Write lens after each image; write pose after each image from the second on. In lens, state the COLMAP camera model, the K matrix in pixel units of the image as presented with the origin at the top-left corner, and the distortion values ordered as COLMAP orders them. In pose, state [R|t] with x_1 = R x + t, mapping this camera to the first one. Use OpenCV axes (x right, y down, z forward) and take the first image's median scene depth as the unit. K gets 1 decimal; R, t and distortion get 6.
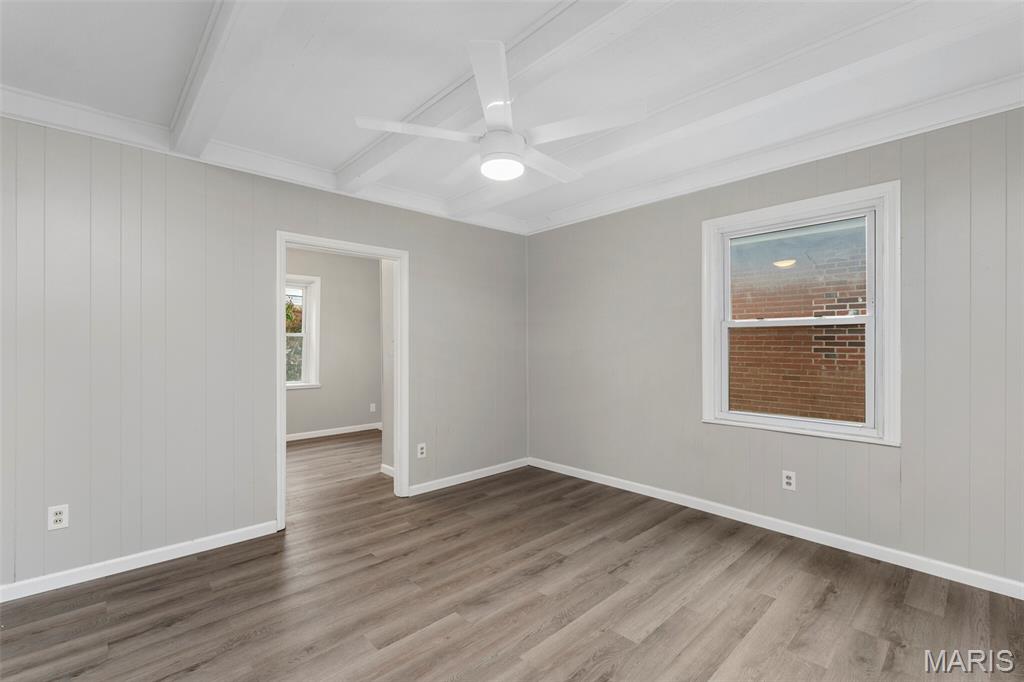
lens RADIAL K [[438.7, 0, 516.7], [0, 438.7, 348.0], [0, 0, 1]] dist [-0.000503, -0.000020]
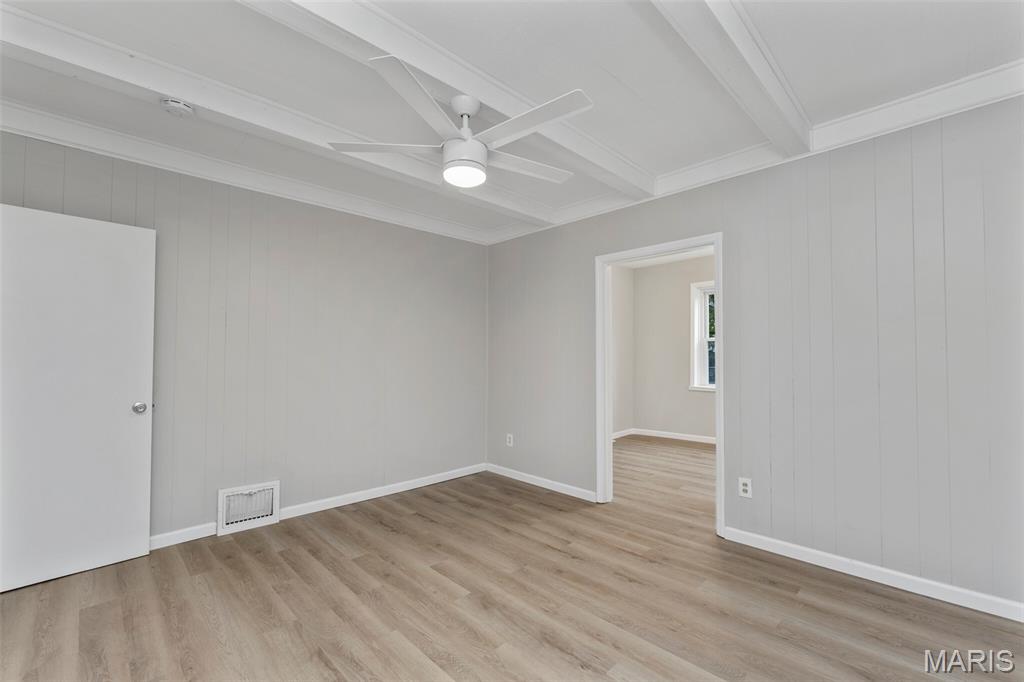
lens RADIAL K [[438.7, 0, 516.7], [0, 438.7, 348.0], [0, 0, 1]] dist [-0.000503, -0.000020]
pose [[0.027185, -0.009244, -0.999588, 0.732755], [0.003928, 0.999951, -0.009141, 0.002760], [0.999623, -0.003678, 0.027220, 0.828880]]
